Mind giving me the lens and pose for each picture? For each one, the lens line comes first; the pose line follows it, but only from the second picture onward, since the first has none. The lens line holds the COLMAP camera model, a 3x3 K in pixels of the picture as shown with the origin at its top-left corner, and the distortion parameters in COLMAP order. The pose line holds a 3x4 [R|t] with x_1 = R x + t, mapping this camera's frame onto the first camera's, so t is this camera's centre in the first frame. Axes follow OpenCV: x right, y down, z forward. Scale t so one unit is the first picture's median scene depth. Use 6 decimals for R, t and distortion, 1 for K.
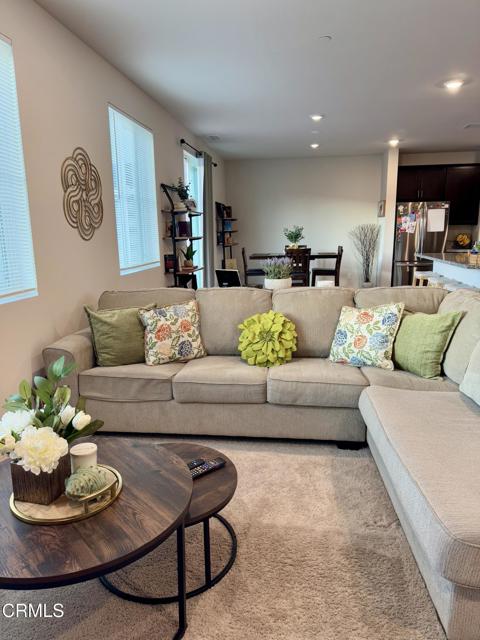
lens RADIAL K [[454.5, 0, 236.5], [0, 454.5, 319.0], [0, 0, 1]] dist [0.055531, -0.057959]
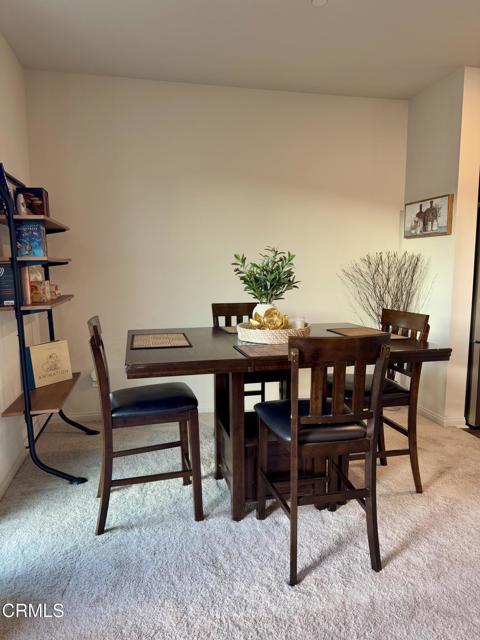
lens RADIAL K [[454.5, 0, 240.9], [0, 454.5, 323.0], [0, 0, 1]] dist [0.055531, -0.057959]
pose [[0.934708, -0.027444, 0.354355, 0.000168], [0.052059, 0.996833, -0.060118, -0.123925], [-0.351583, 0.074640, 0.933176, 0.657892]]
